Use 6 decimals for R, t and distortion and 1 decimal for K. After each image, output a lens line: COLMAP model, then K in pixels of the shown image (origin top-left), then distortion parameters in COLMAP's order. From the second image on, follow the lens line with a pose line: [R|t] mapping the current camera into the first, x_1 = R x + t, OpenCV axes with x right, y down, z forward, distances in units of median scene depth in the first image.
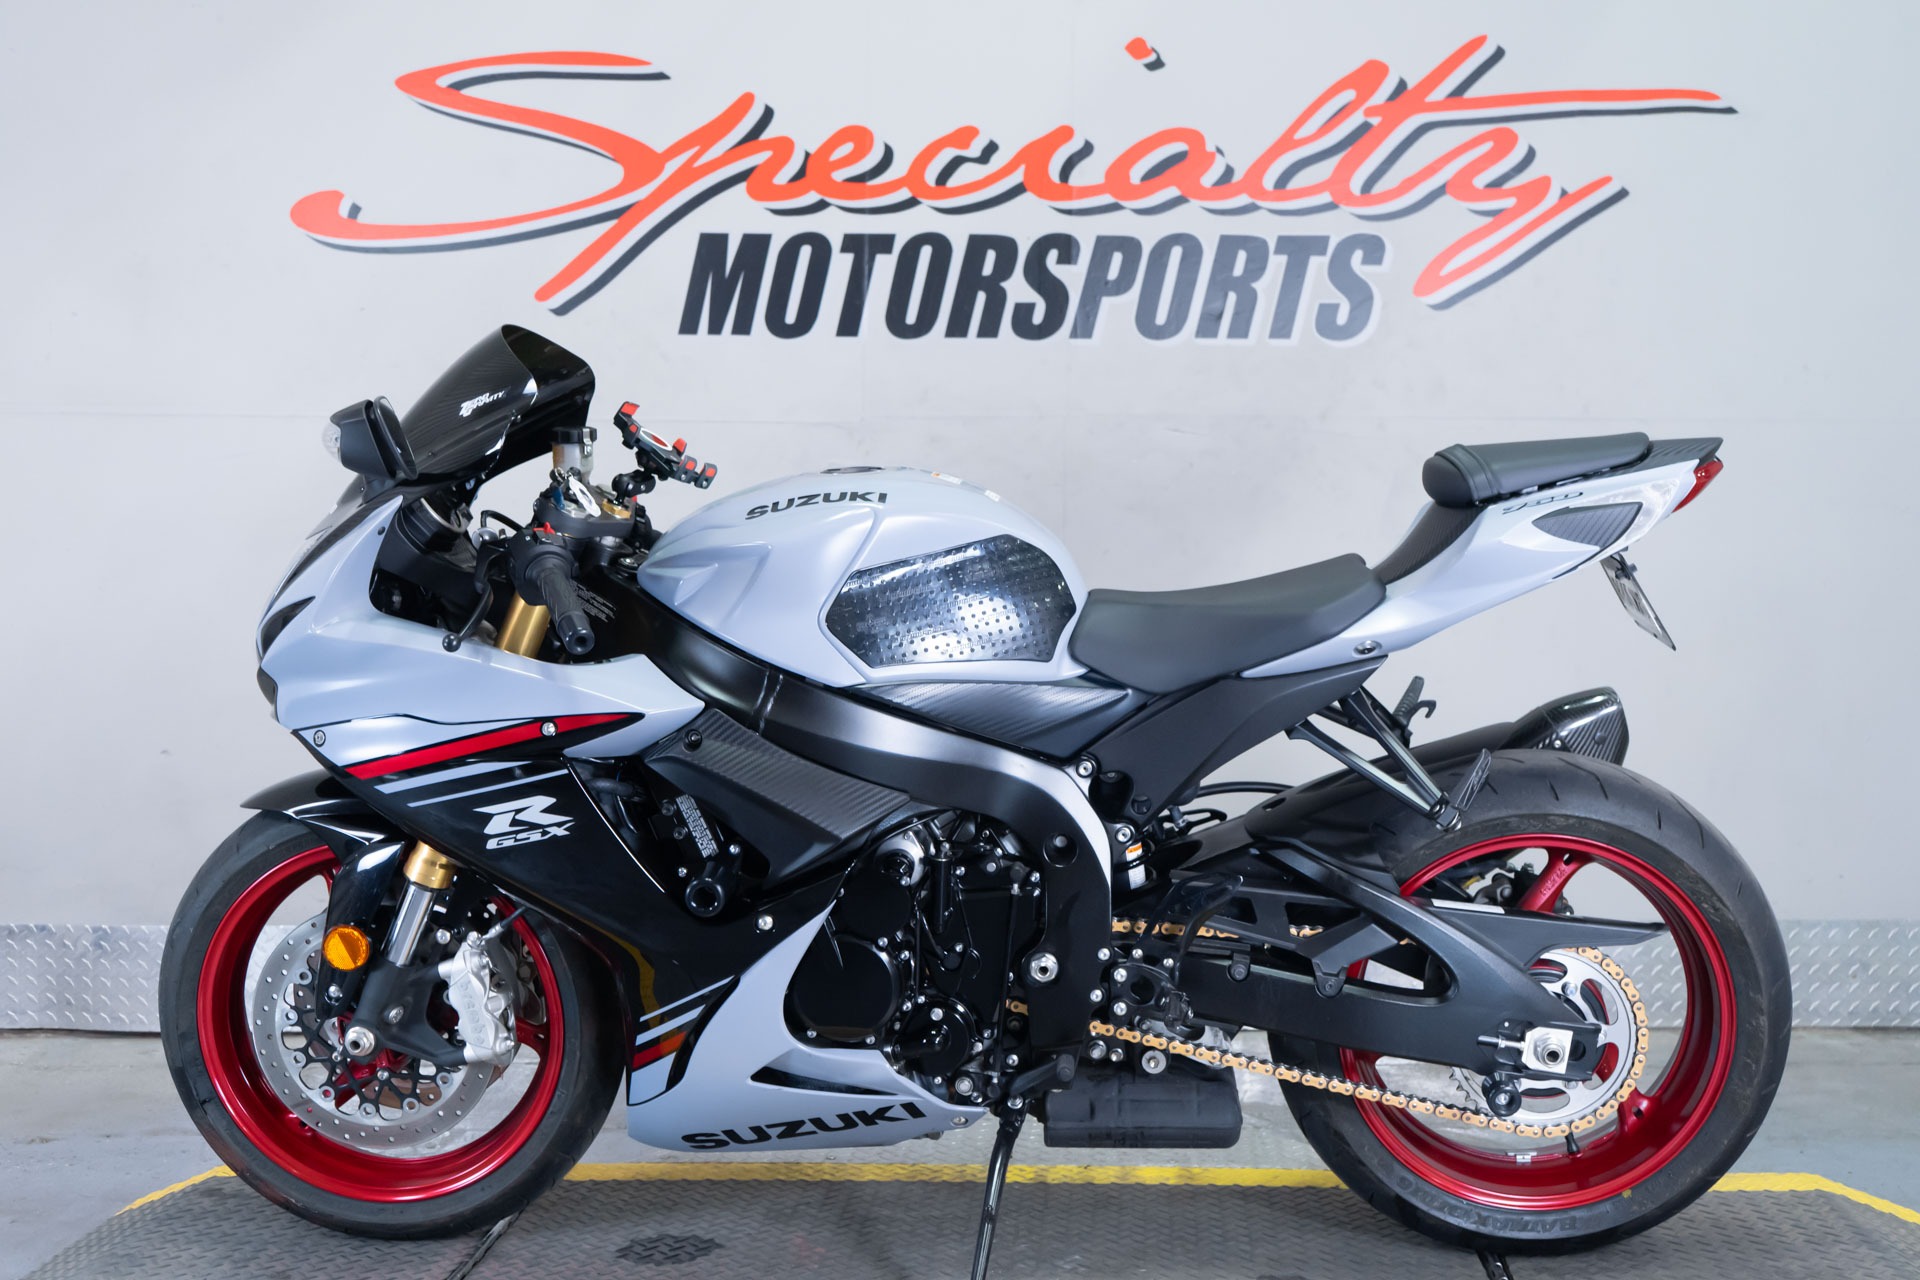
lens RADIAL K [[2278.2, 0, 971.4], [0, 2278.2, 636.7], [0, 0, 1]] dist [0.033666, 0.000000]
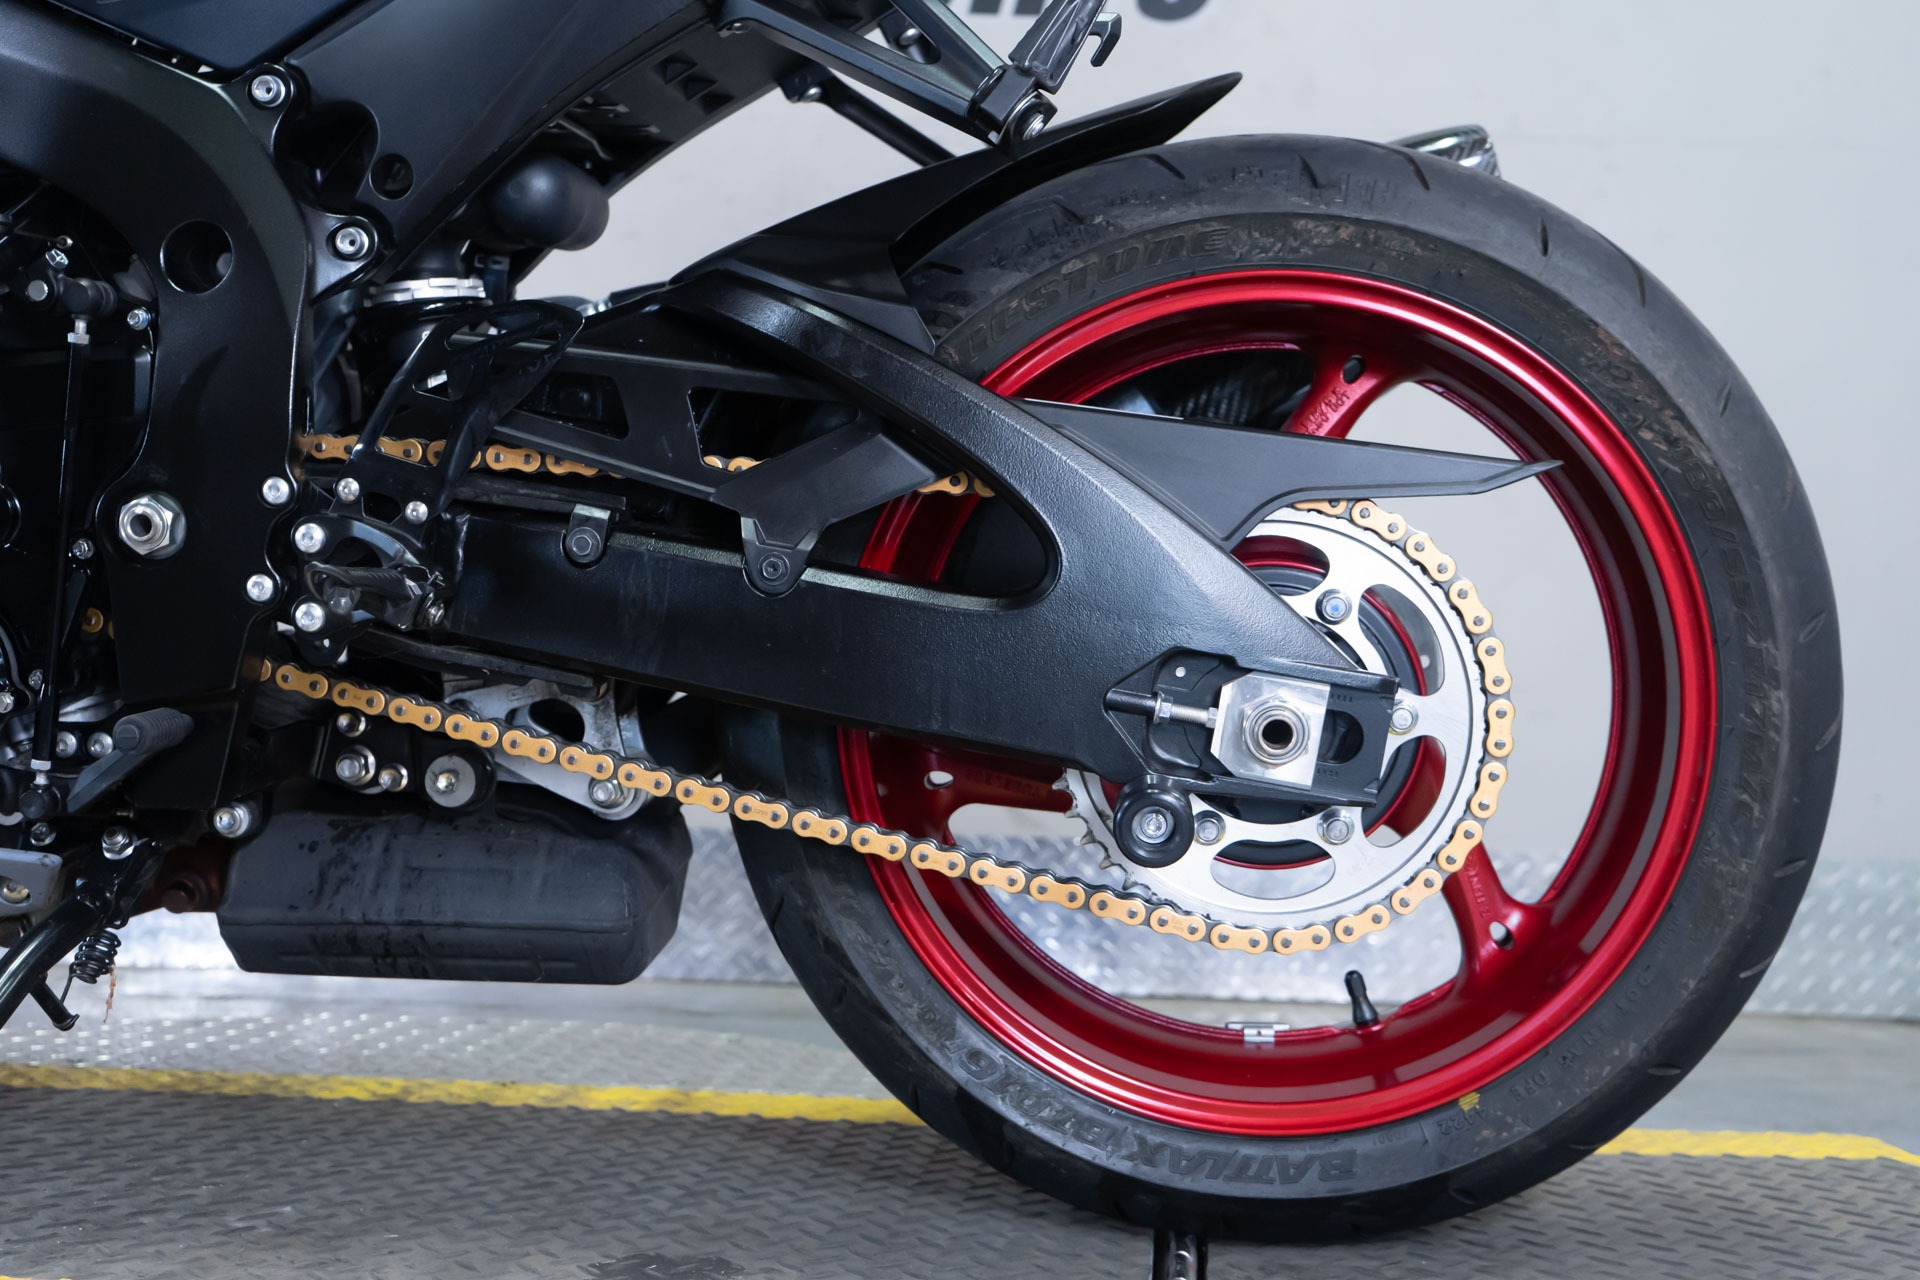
lens RADIAL K [[2066.8, 0, 956.5], [0, 2066.8, 627.9], [0, 0, 1]] dist [0.015419, 0.000000]
pose [[0.998913, 0.029963, -0.035708, 0.198996], [-0.032990, 0.995623, -0.087444, 0.190780], [0.032932, 0.088527, 0.995529, 0.588942]]
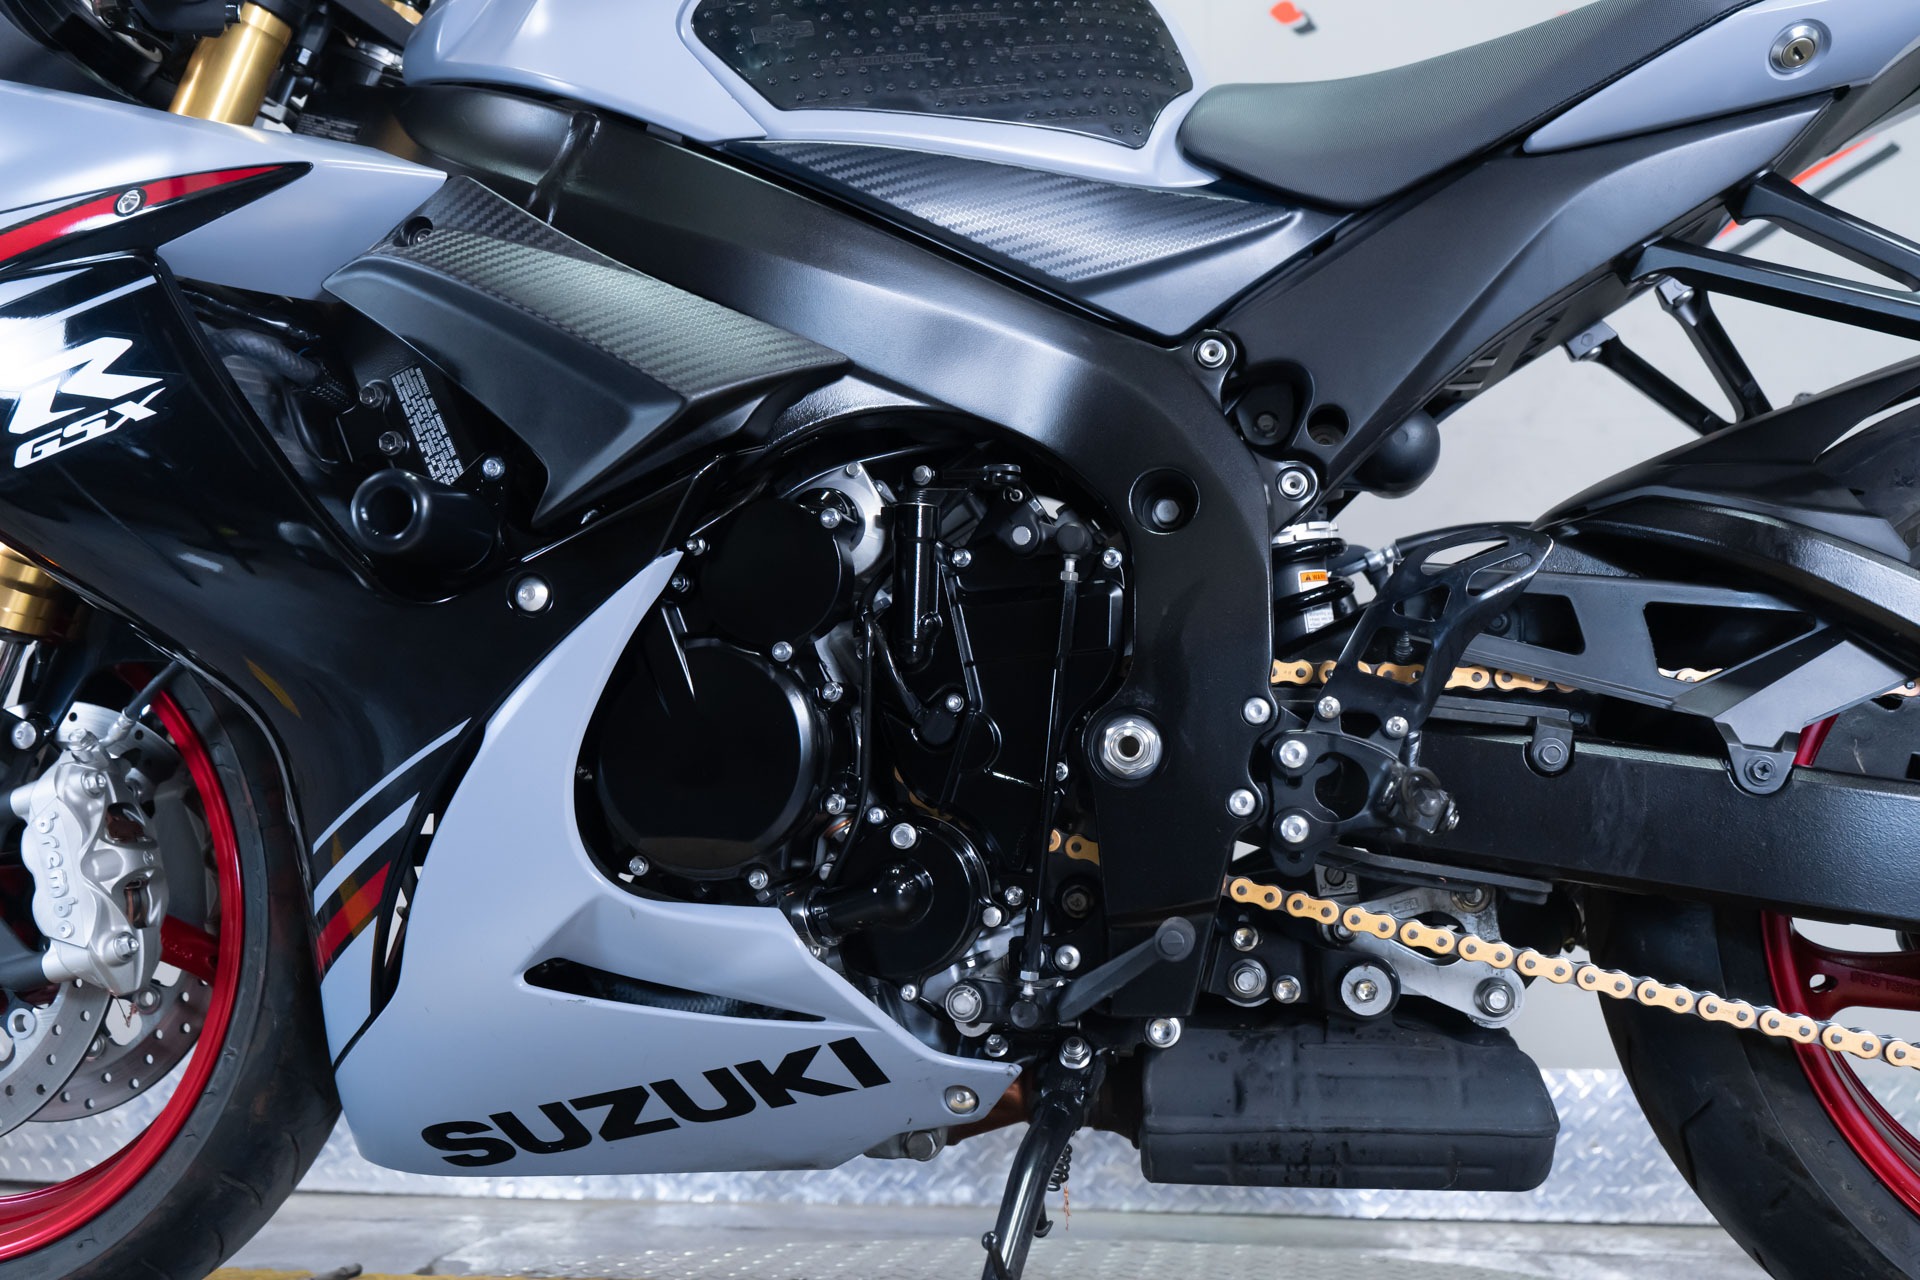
lens RADIAL K [[1808.5, 0, 962.5], [0, 1808.5, 644.6], [0, 0, 1]] dist [-0.000642, 0.000000]
pose [[0.994621, -0.003119, -0.103530, 0.035108], [-0.020522, 0.973797, -0.226491, 0.205804], [0.101524, 0.227397, 0.968495, 0.609555]]
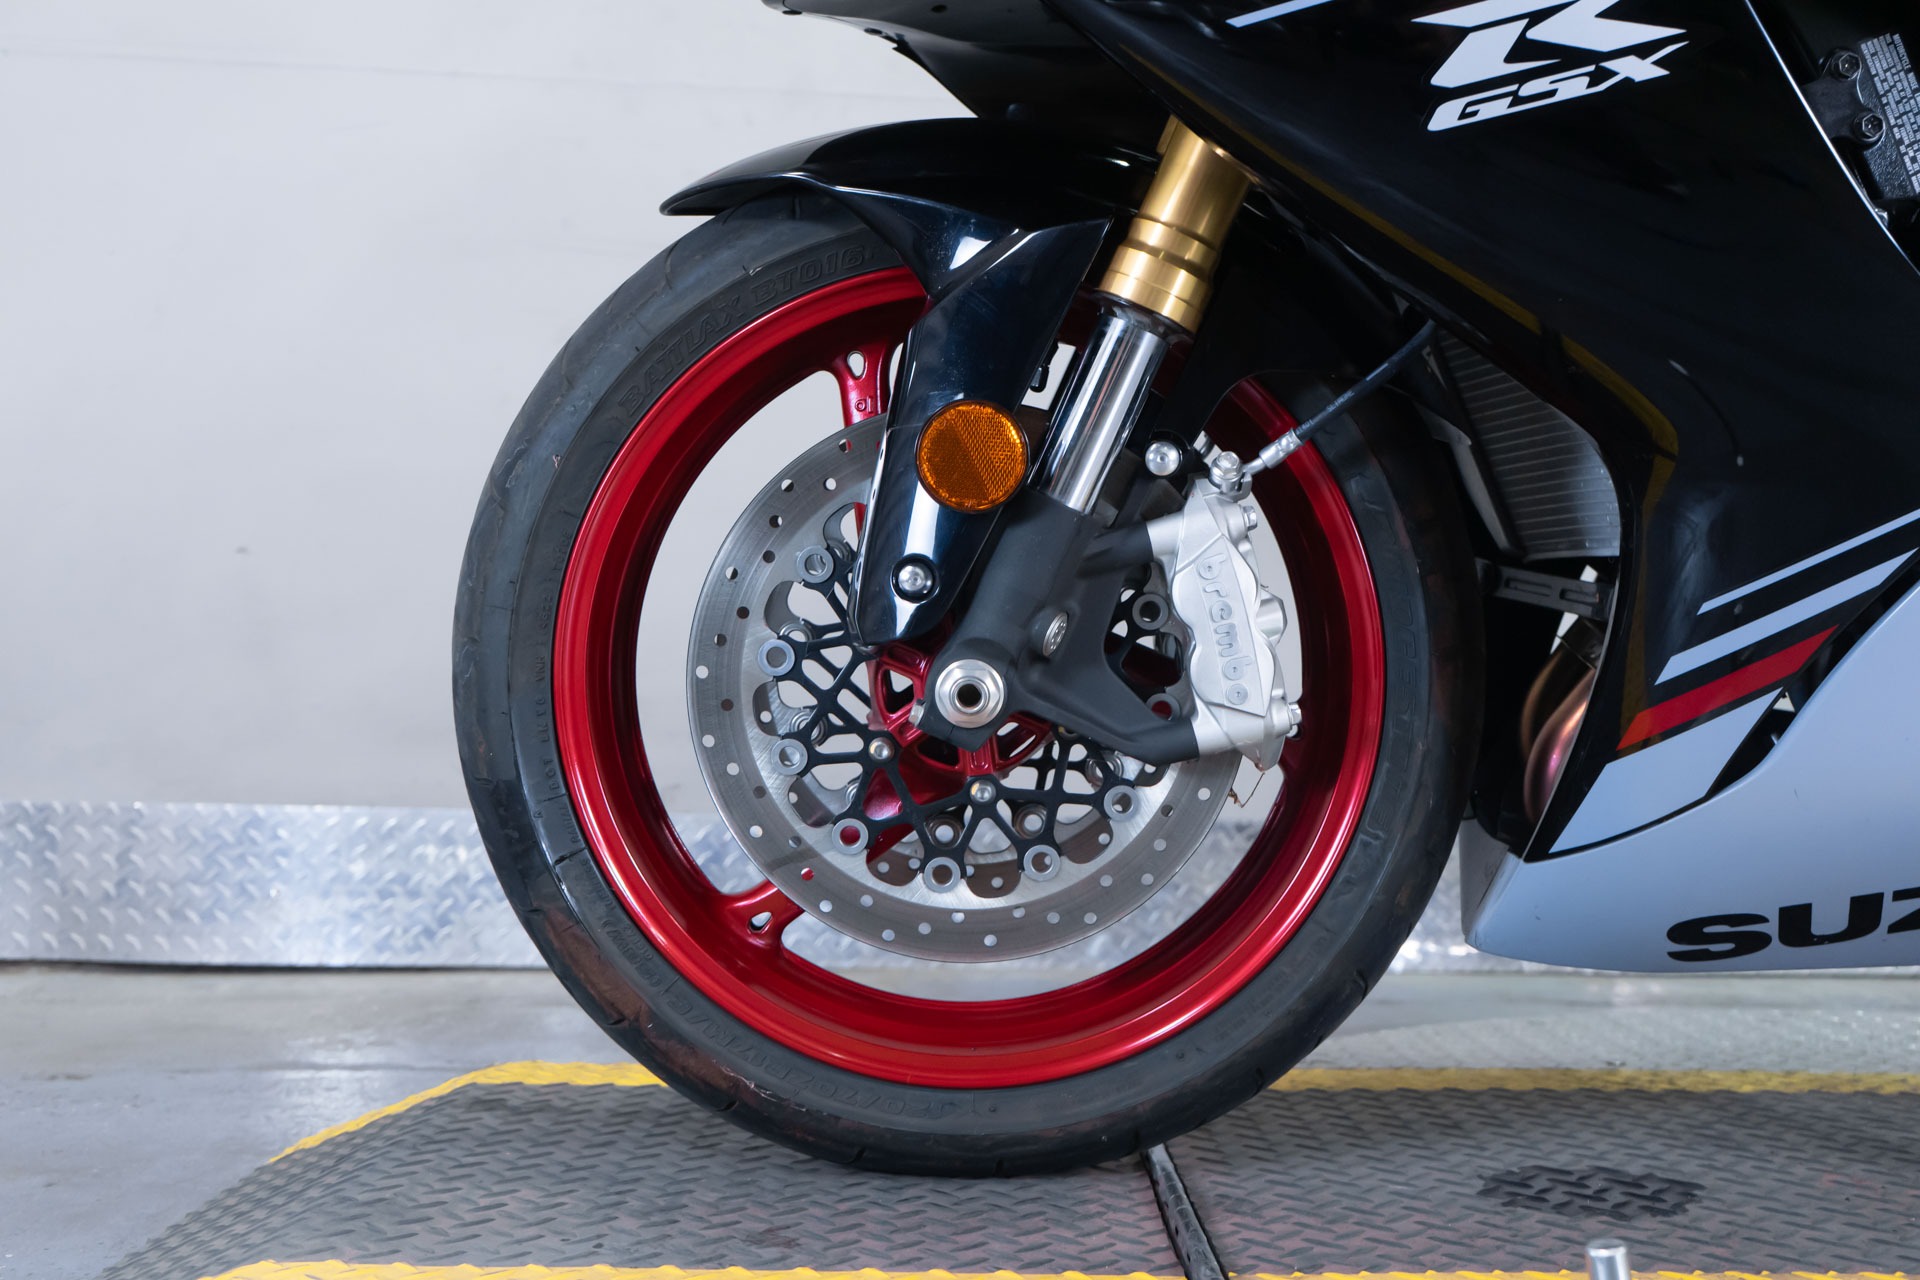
lens RADIAL K [[1987.9, 0, 994.4], [0, 1987.9, 644.3], [0, 0, 1]] dist [0.016783, 0.000000]
pose [[0.994898, 0.020517, 0.098778, -0.304476], [-0.012590, 0.996698, -0.080214, 0.200907], [-0.100097, 0.078561, 0.991871, 0.632503]]
